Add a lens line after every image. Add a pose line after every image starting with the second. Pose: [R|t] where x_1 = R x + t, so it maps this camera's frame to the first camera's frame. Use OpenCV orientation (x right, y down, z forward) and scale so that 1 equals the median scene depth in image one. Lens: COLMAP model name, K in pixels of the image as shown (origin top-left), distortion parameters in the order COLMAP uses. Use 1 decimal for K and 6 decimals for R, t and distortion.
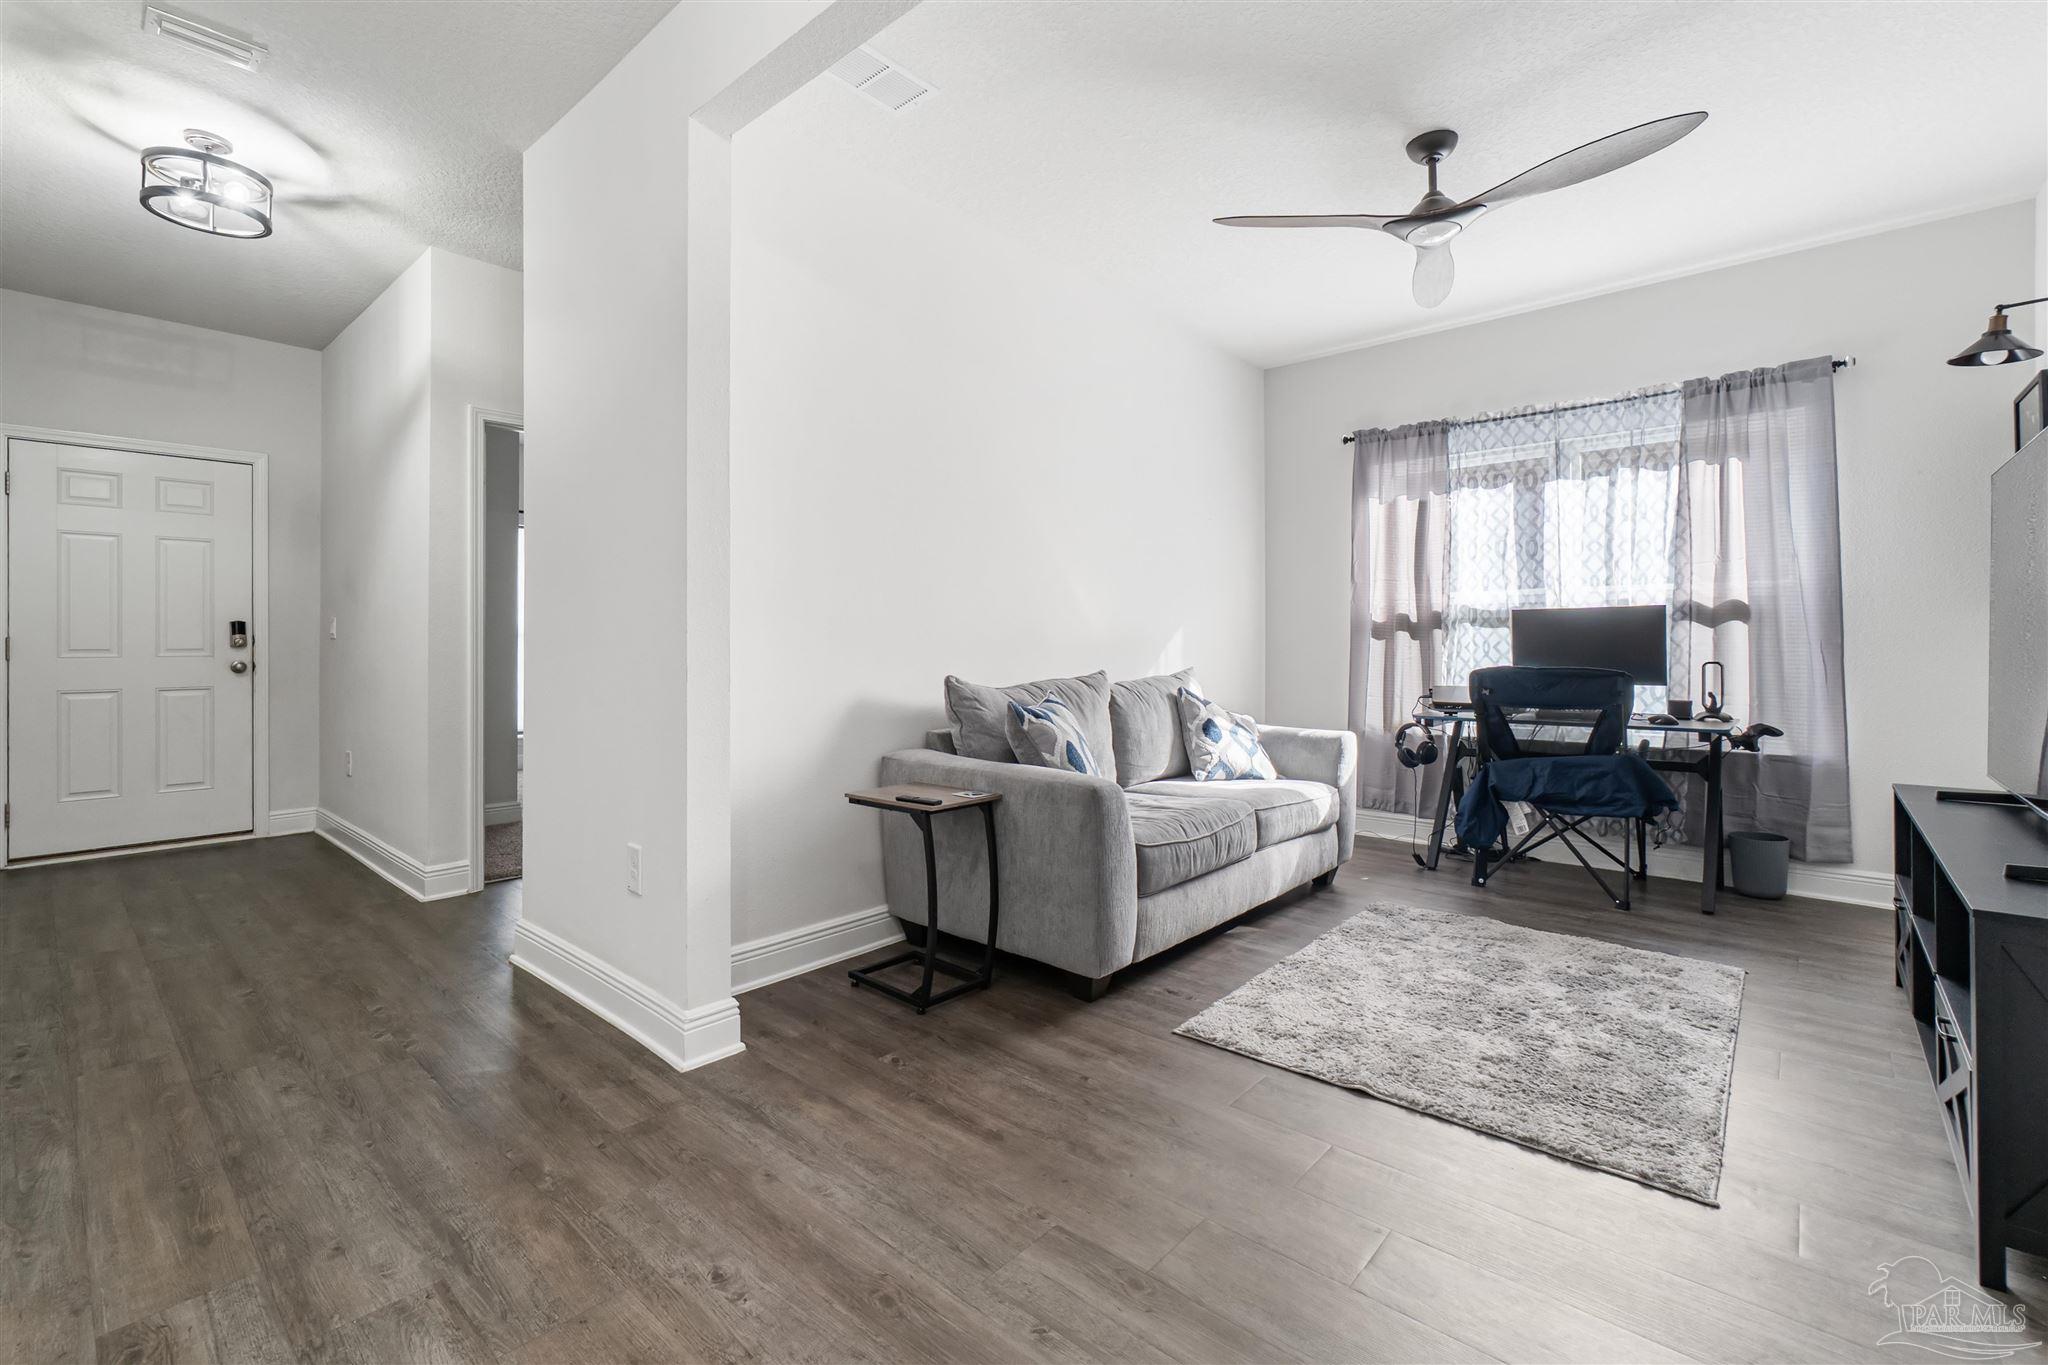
lens RADIAL K [[876.1, 0, 1032.3], [0, 876.1, 640.9], [0, 0, 1]] dist [-0.002886, -0.000467]
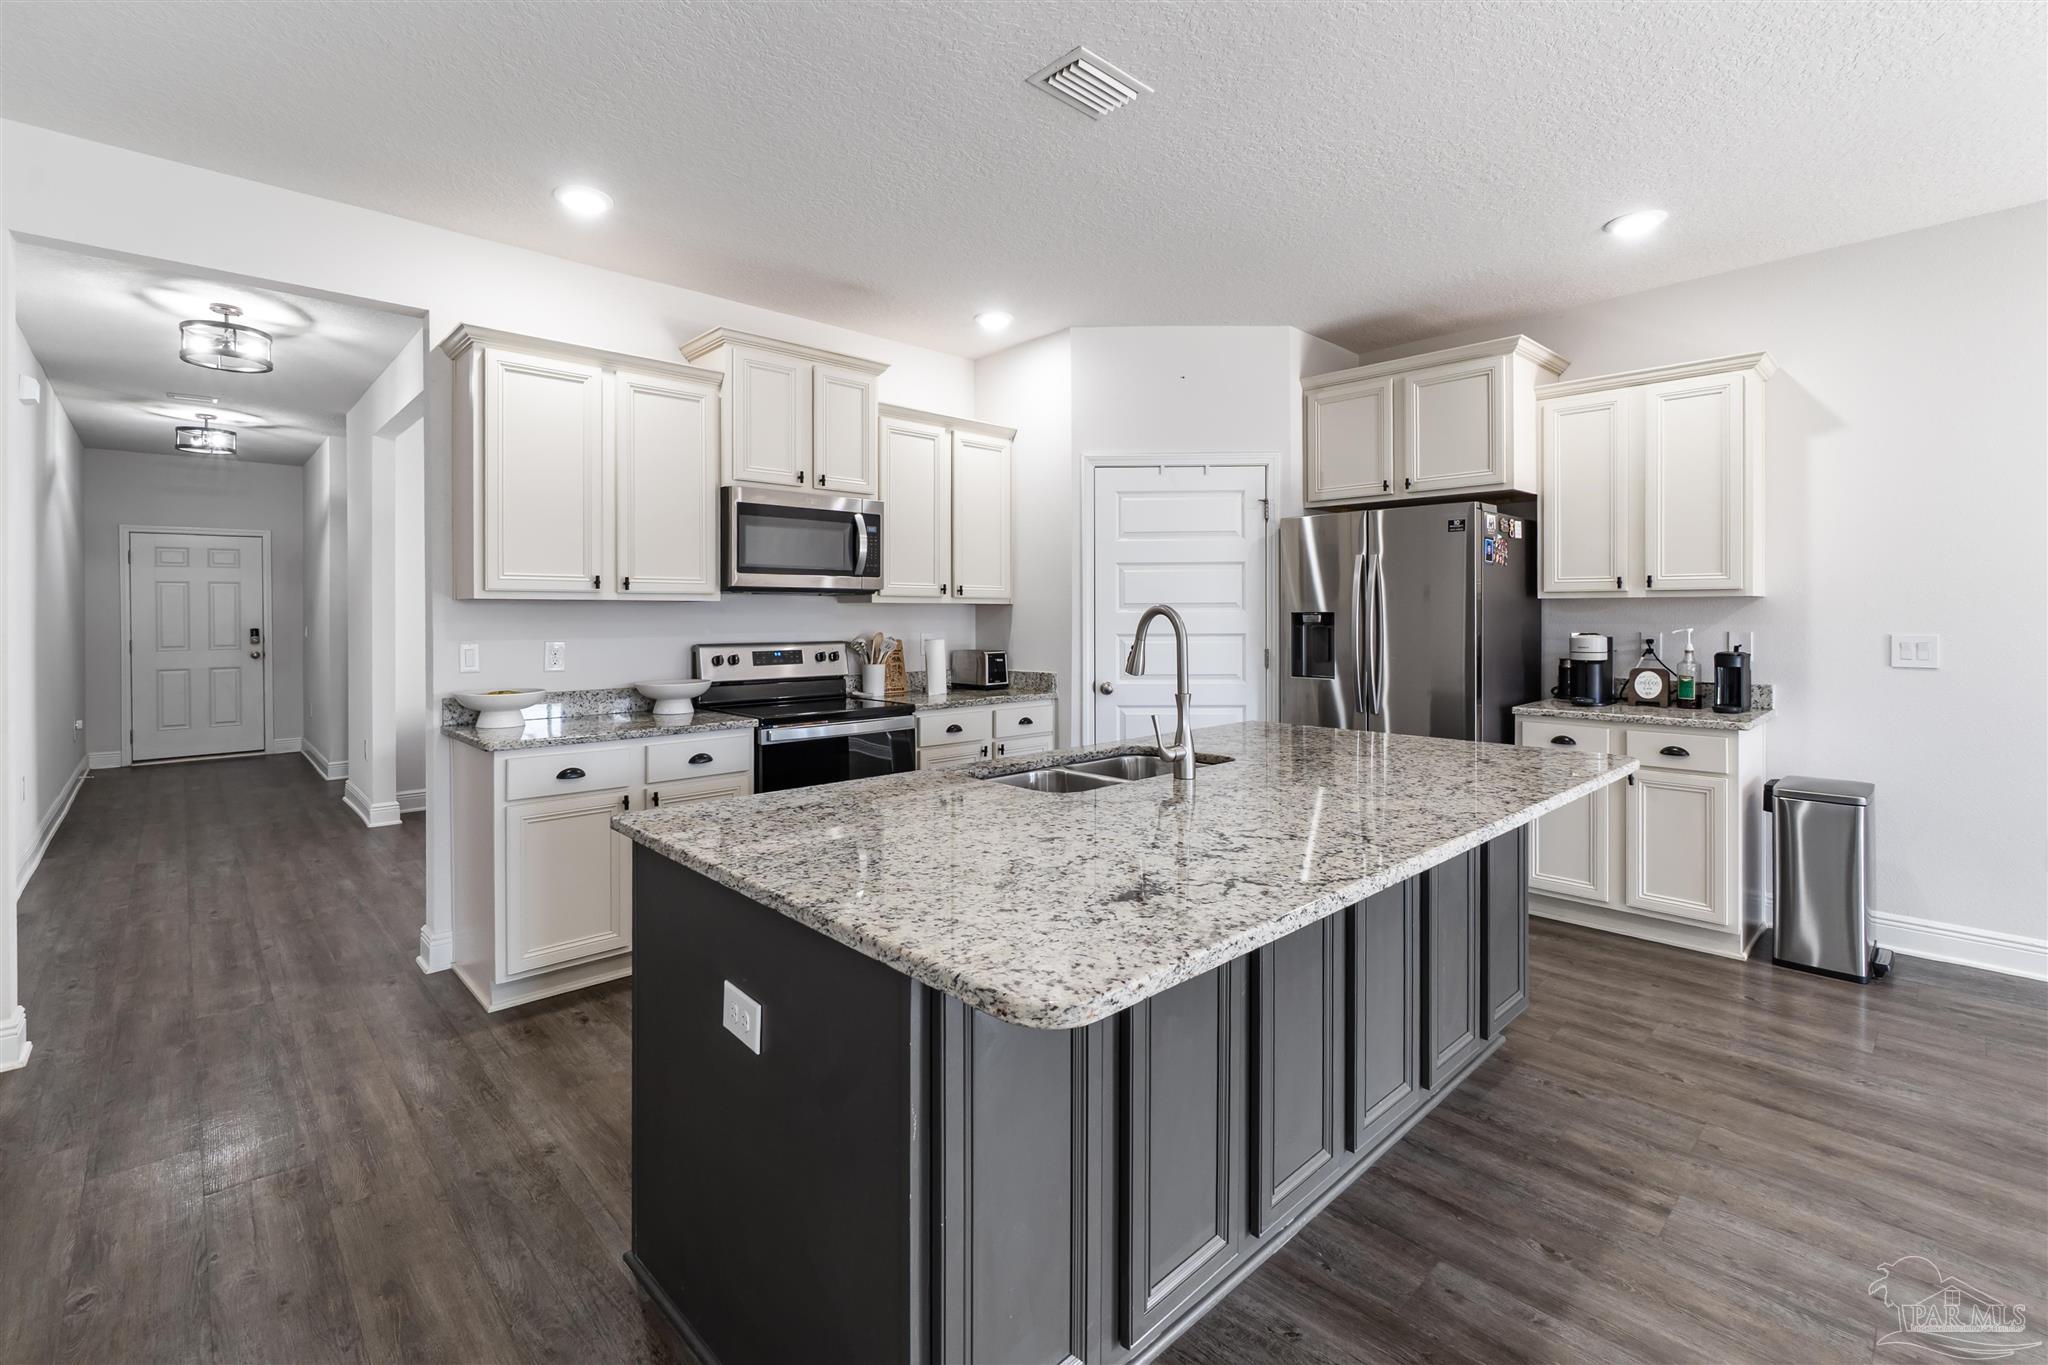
lens RADIAL K [[900.3, 0, 1014.9], [0, 900.3, 626.9], [0, 0, 1]] dist [-0.000279, 0.000061]
pose [[0.994519, 0.001041, -0.104553, 0.766650], [0.000543, 0.999885, 0.015127, -0.051733], [0.104557, -0.015101, 0.994404, -0.607424]]
